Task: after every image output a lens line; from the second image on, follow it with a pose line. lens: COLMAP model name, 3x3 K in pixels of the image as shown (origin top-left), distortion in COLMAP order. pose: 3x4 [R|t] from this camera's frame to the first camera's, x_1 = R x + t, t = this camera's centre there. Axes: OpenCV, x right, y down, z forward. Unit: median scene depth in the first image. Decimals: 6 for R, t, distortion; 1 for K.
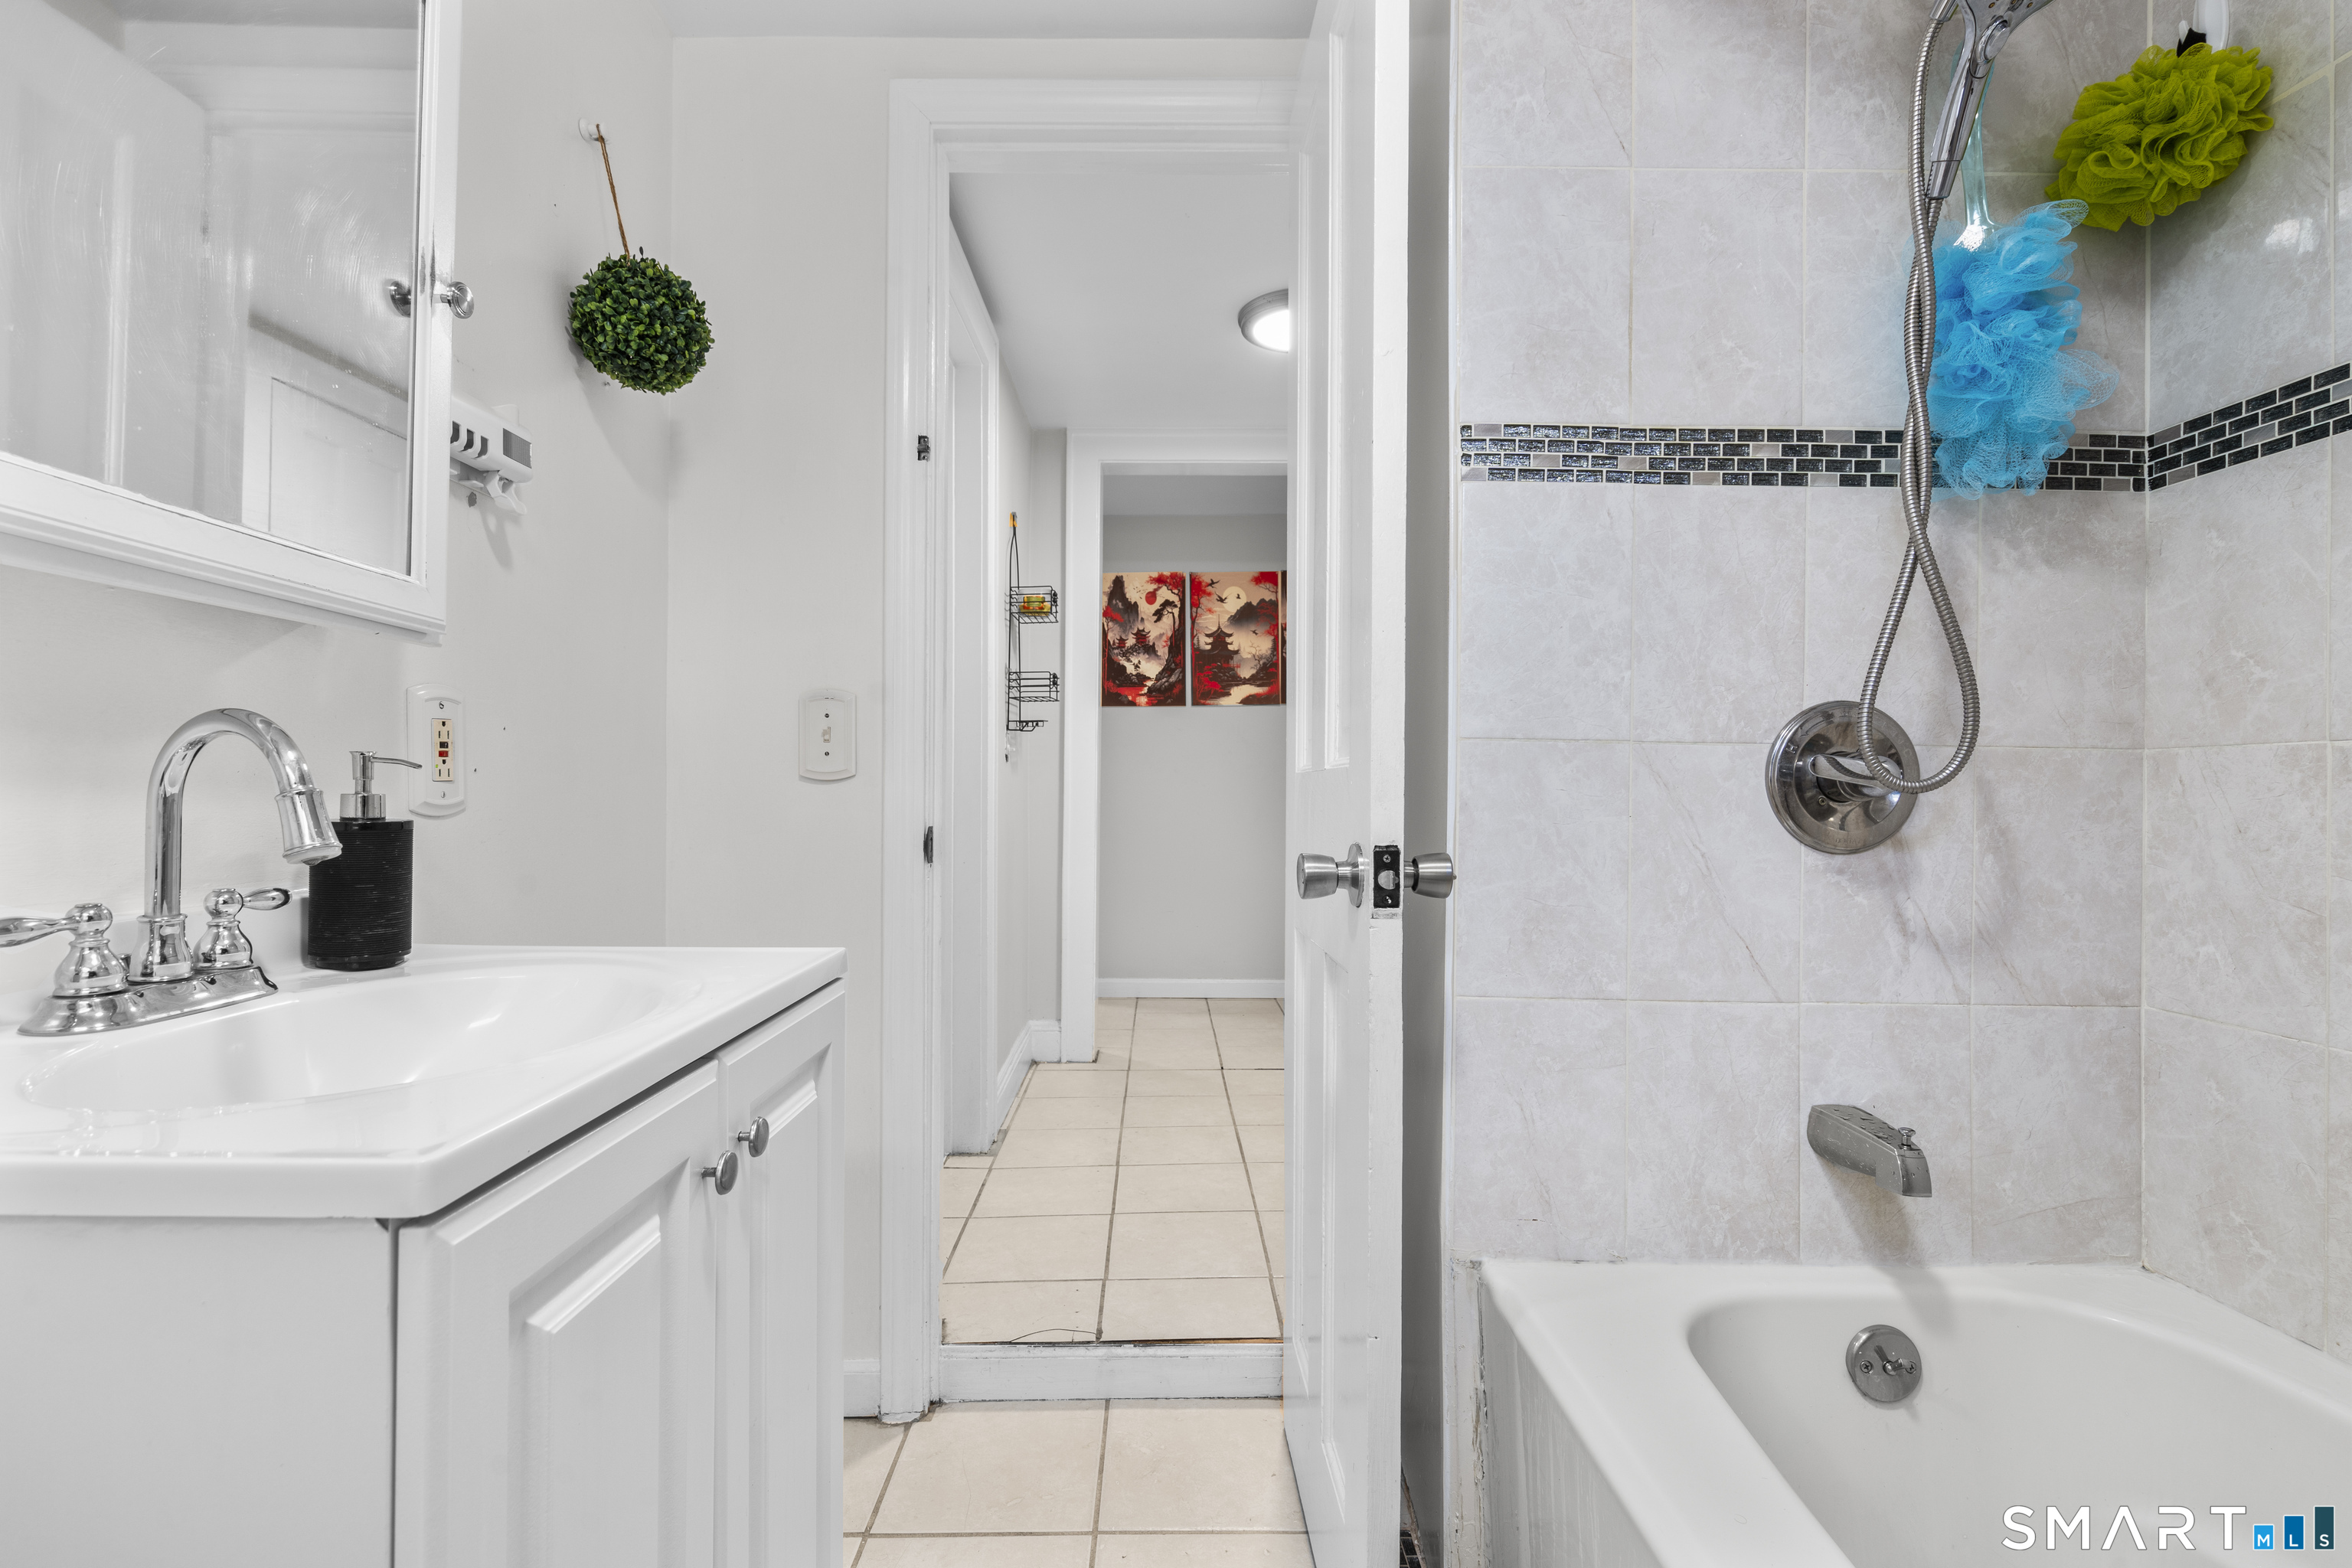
lens RADIAL K [[1054.2, 0, 1179.1], [0, 1054.2, 778.5], [0, 0, 1]] dist [-0.008551, 0.004426]
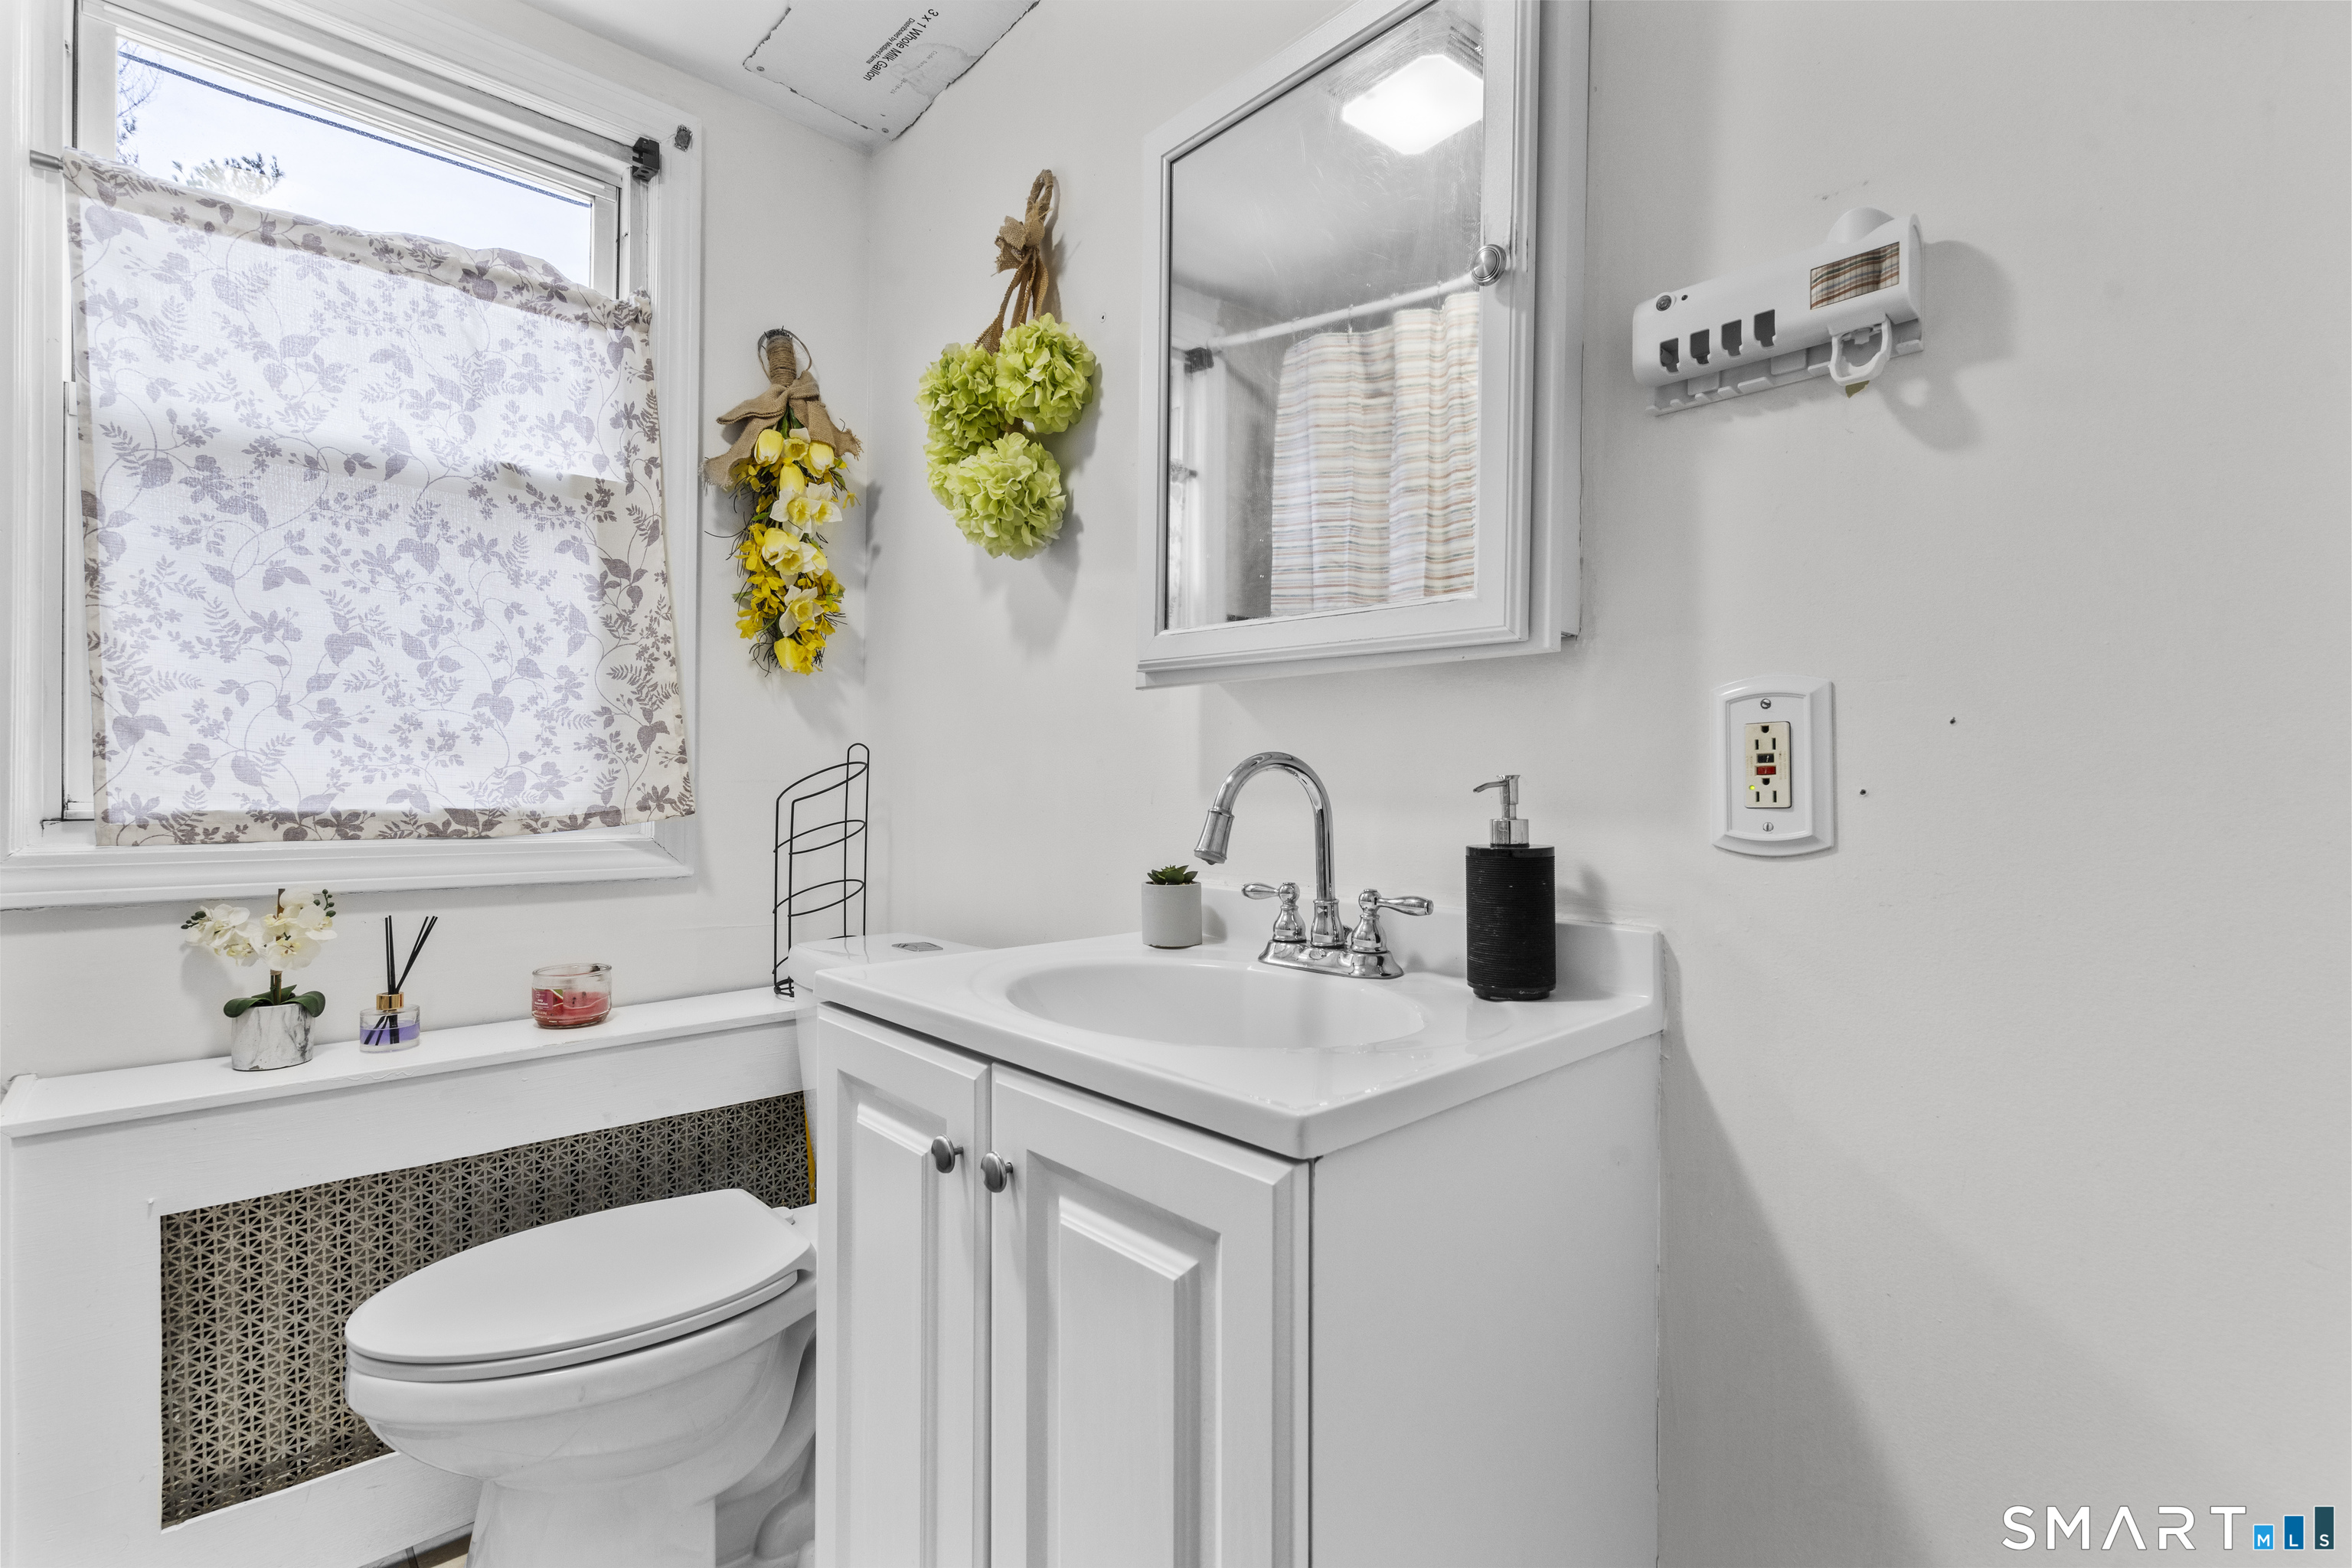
lens RADIAL K [[1054.2, 0, 1179.5], [0, 1054.2, 783.9], [0, 0, 1]] dist [-0.008551, 0.004426]
pose [[-0.737936, -0.006229, -0.674842, 0.090769], [-0.003954, 0.999980, -0.004906, -0.009018], [0.674859, -0.000952, -0.737946, 1.265391]]
